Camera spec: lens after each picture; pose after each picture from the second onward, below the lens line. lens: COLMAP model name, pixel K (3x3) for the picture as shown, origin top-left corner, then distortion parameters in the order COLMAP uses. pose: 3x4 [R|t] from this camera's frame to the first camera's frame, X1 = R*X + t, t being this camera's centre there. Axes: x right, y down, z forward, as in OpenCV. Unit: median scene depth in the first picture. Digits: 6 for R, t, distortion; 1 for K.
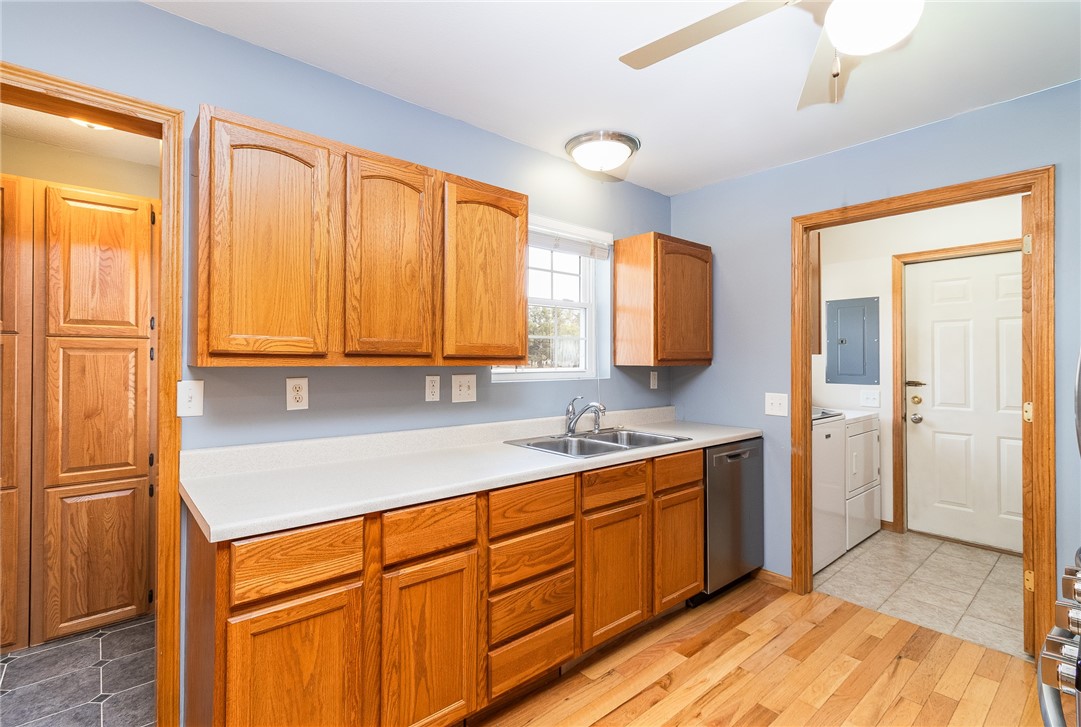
lens RADIAL K [[505.9, 0, 534.4], [0, 505.9, 352.9], [0, 0, 1]] dist [0.012557, -0.000232]
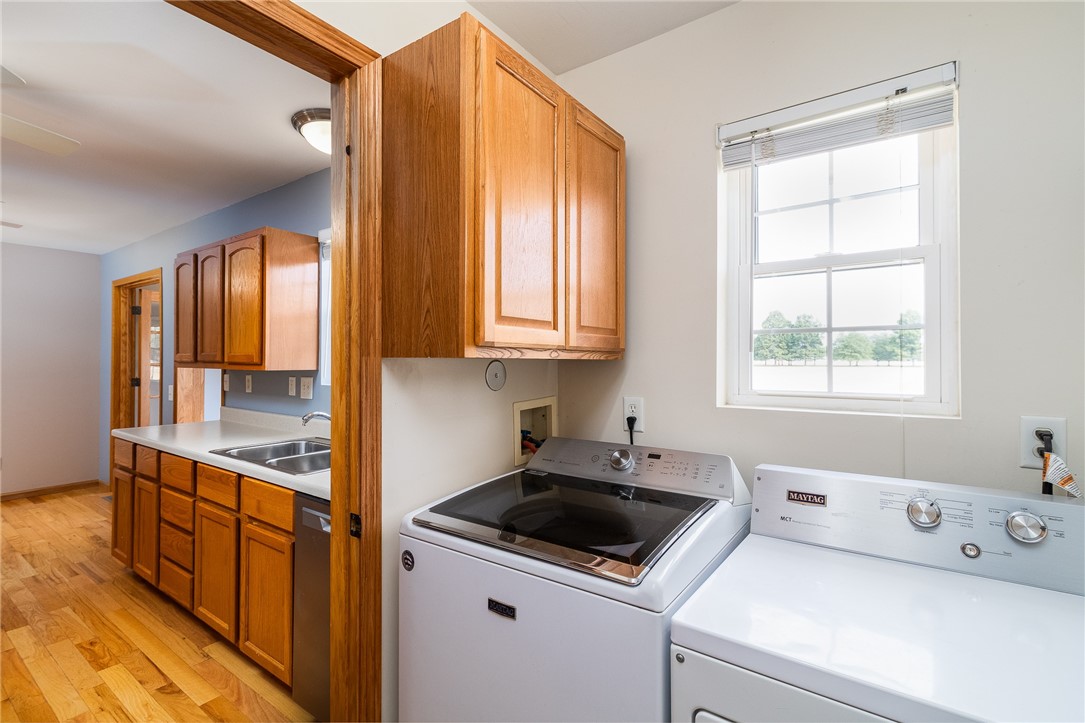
lens RADIAL K [[511.6, 0, 538.6], [0, 511.6, 356.1], [0, 0, 1]] dist [0.010464, 0.000685]
pose [[0.228275, -0.014006, -0.973496, 1.248273], [0.014462, 0.999835, -0.010993, 0.015236], [0.973489, -0.011569, 0.228440, 1.306155]]
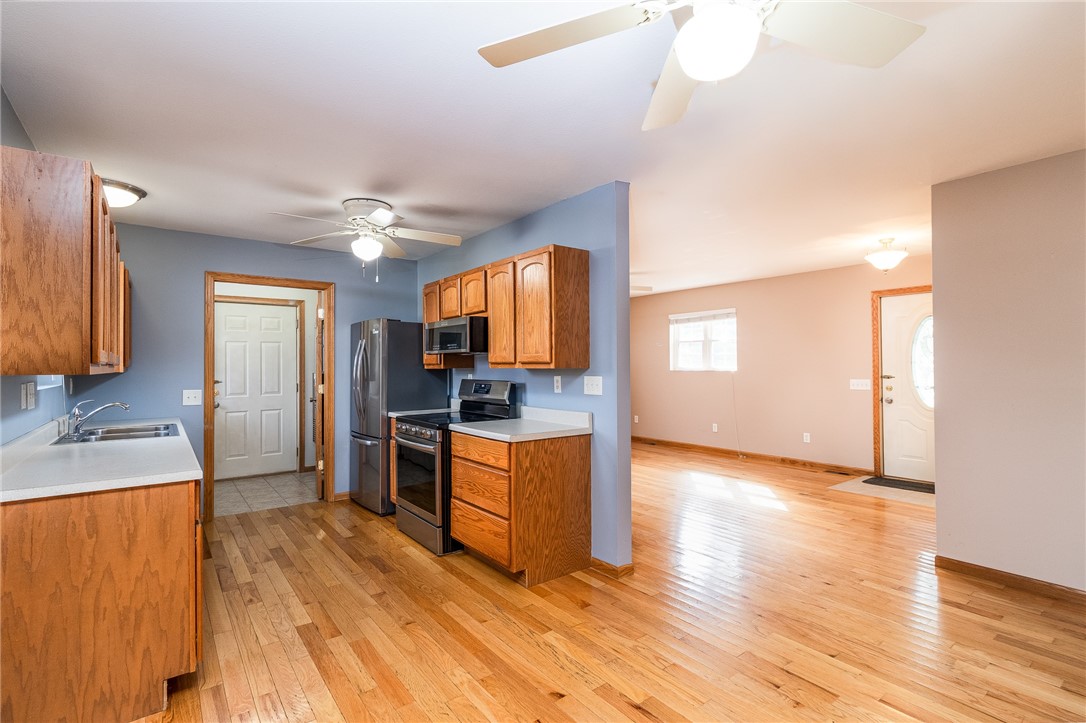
lens RADIAL K [[512.0, 0, 539.1], [0, 512.0, 356.1], [0, 0, 1]] dist [0.010464, 0.000685]
pose [[0.062320, 0.016663, 0.997917, -1.152288], [-0.008943, 0.999830, -0.016137, -0.000954], [-0.998016, -0.007919, 0.062458, -0.085145]]
